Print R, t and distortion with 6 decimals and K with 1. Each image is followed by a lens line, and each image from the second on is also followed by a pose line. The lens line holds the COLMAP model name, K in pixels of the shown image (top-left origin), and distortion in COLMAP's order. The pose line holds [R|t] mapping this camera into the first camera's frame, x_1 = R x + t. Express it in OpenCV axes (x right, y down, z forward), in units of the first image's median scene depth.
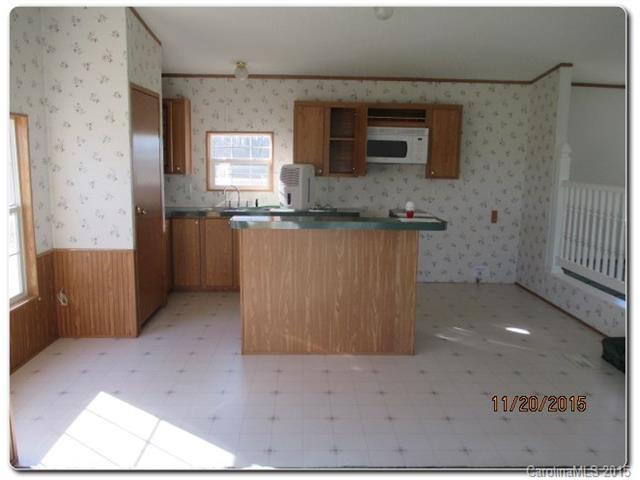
lens RADIAL K [[509.5, 0, 331.8], [0, 509.5, 227.3], [0, 0, 1]] dist [-0.040115, 0.000230]
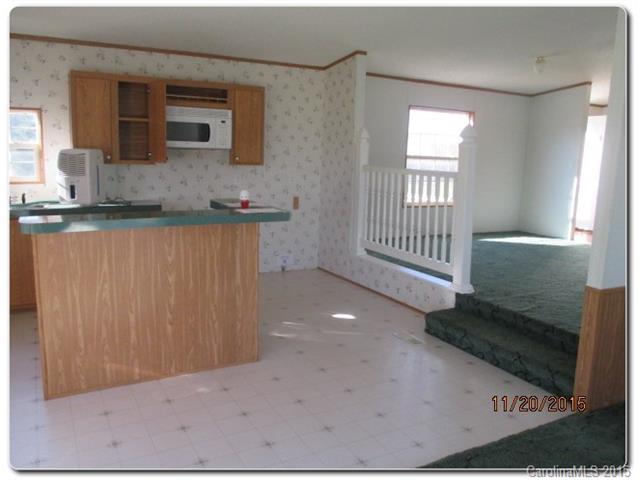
lens RADIAL K [[509.5, 0, 331.8], [0, 509.5, 227.3], [0, 0, 1]] dist [-0.040115, 0.000230]
pose [[0.892216, -0.062759, 0.447226, -0.074345], [0.052246, 0.997992, 0.035817, -0.006415], [-0.448576, -0.008591, 0.893703, 0.095629]]
